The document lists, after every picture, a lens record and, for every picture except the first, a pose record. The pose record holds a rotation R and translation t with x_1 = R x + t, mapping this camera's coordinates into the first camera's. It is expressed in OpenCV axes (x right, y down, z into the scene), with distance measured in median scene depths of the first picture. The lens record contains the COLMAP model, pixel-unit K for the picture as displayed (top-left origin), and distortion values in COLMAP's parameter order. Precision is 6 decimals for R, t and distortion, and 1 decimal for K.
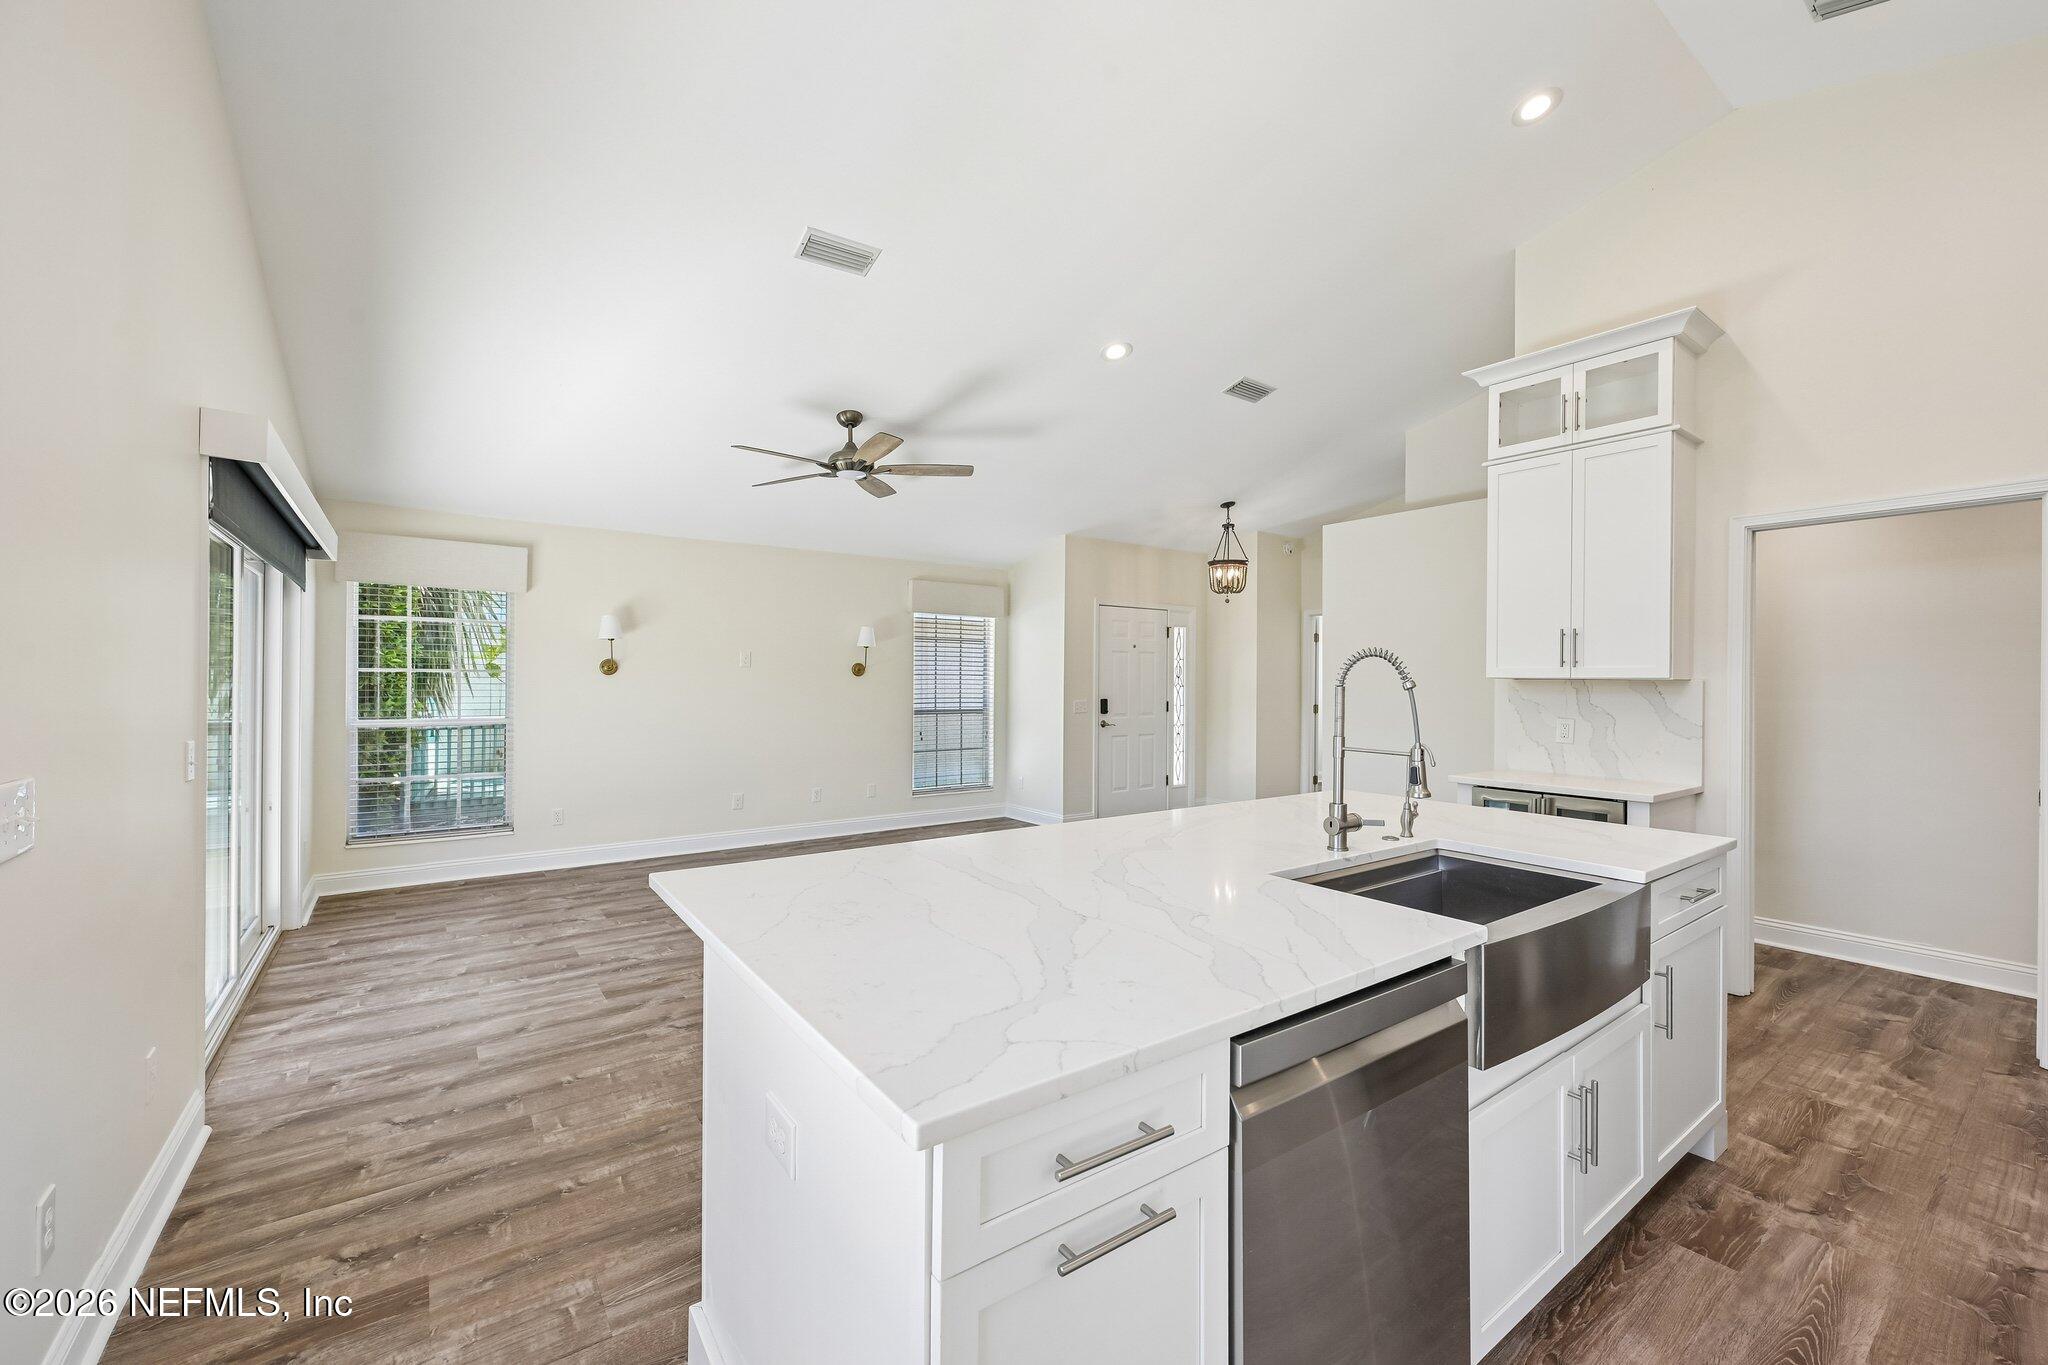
lens RADIAL K [[820.4, 0, 1024.8], [0, 820.4, 670.2], [0, 0, 1]] dist [0.003549, -0.001539]
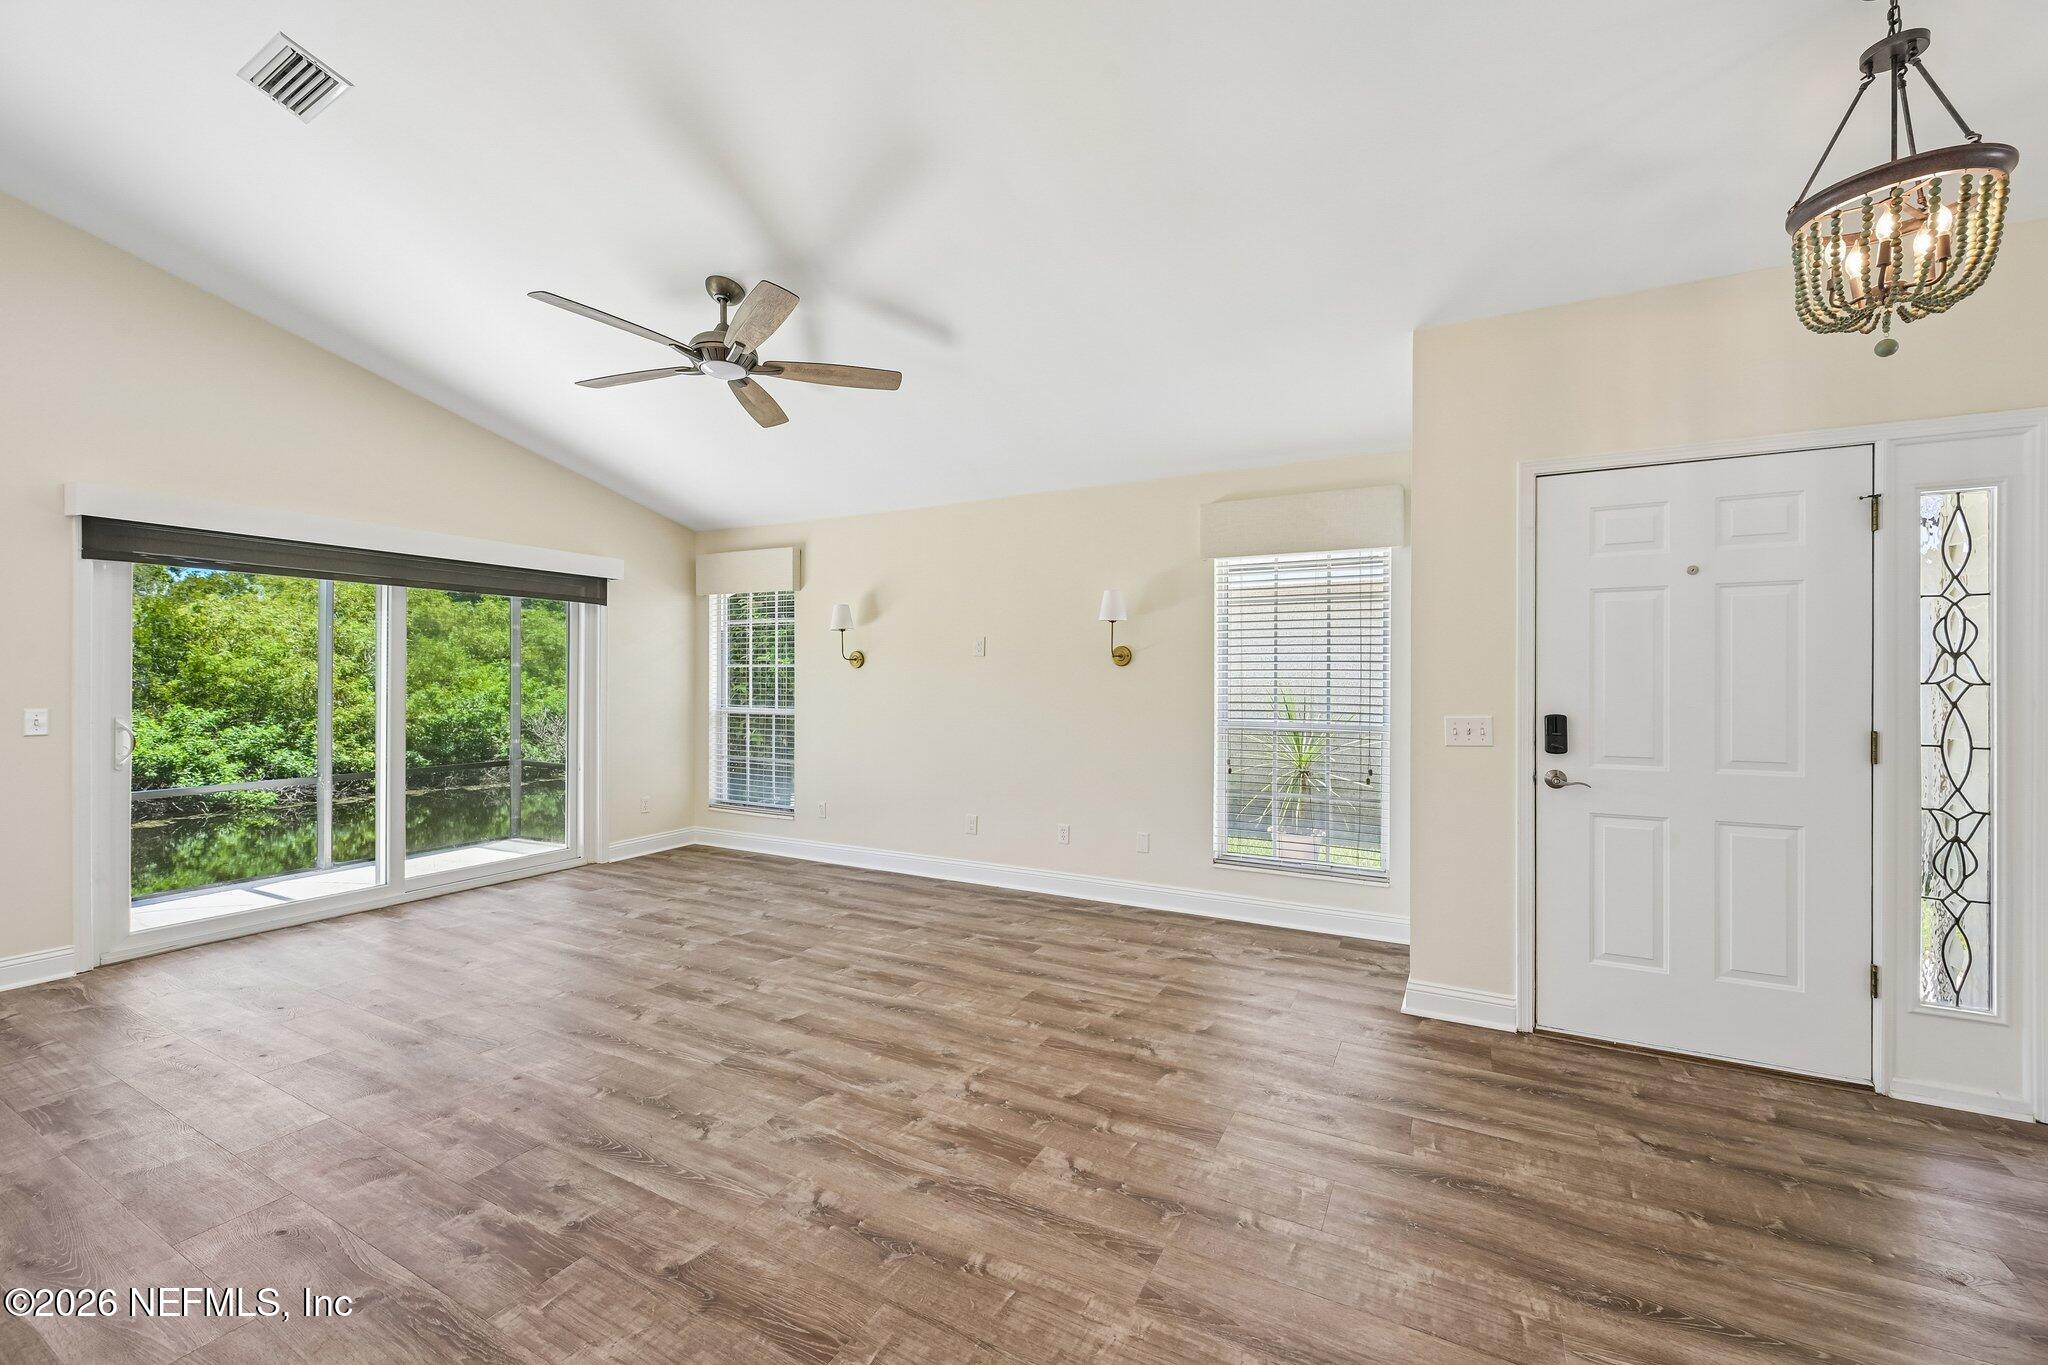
lens RADIAL K [[820.4, 0, 1022.1], [0, 820.4, 672.1], [0, 0, 1]] dist [0.003549, -0.001539]
pose [[0.426481, -0.010567, -0.904435, 0.758119], [0.009171, 0.999931, -0.007358, 0.034782], [0.904450, -0.005157, 0.426548, 1.367617]]
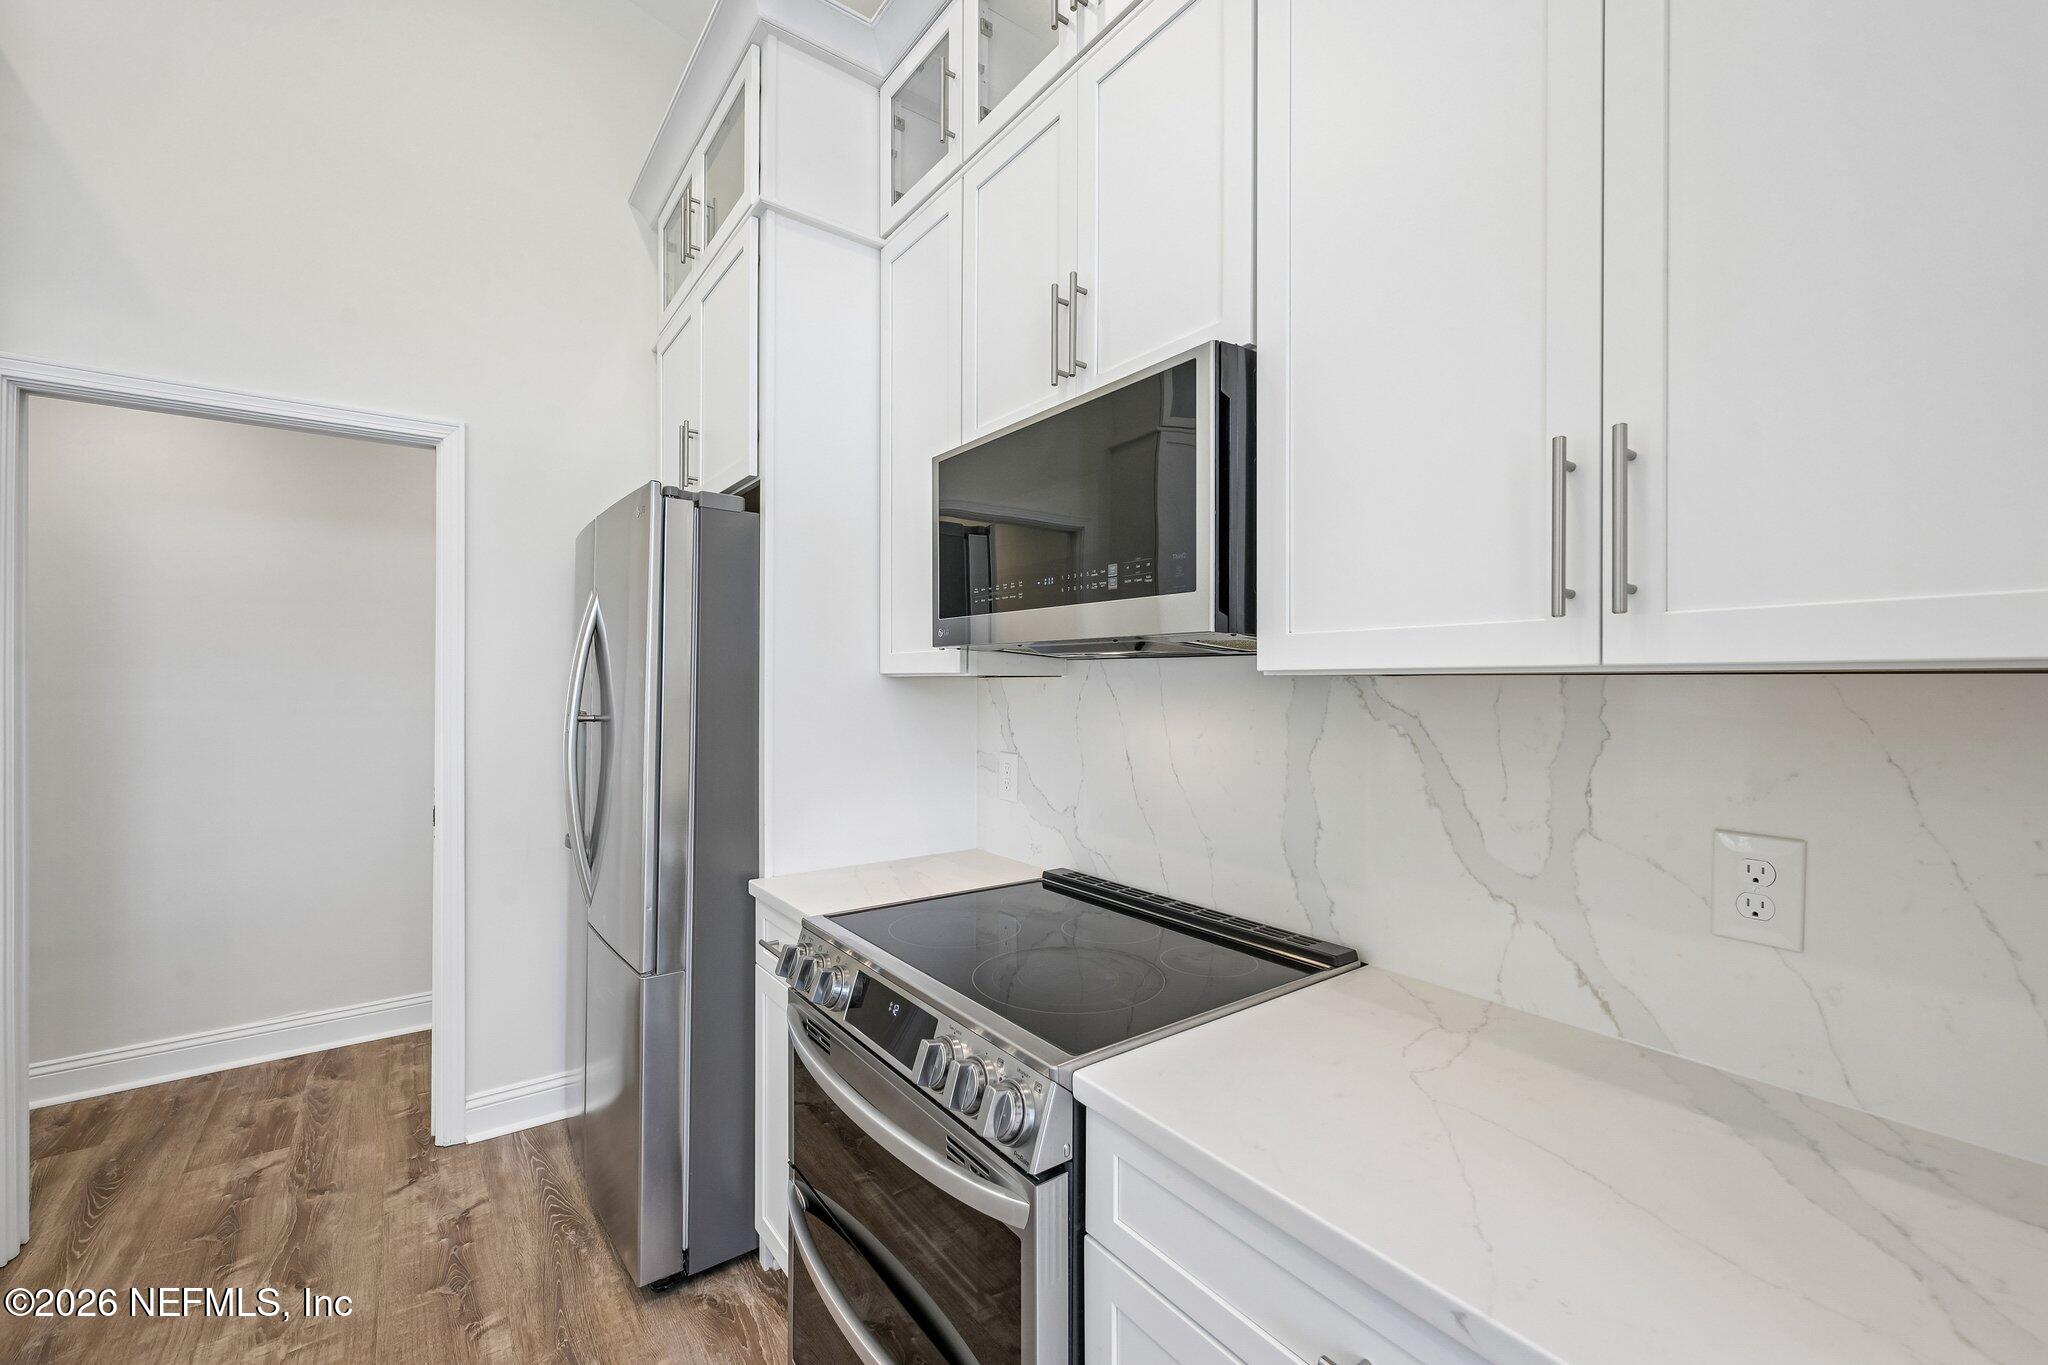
lens RADIAL K [[820.4, 0, 1026.9], [0, 820.4, 687.1], [0, 0, 1]] dist [0.003549, -0.001539]
pose [[-0.009179, -0.019024, 0.999777, 0.353645], [-0.010401, 0.999767, 0.018928, 0.004627], [-0.999904, -0.010225, -0.009375, 0.357004]]
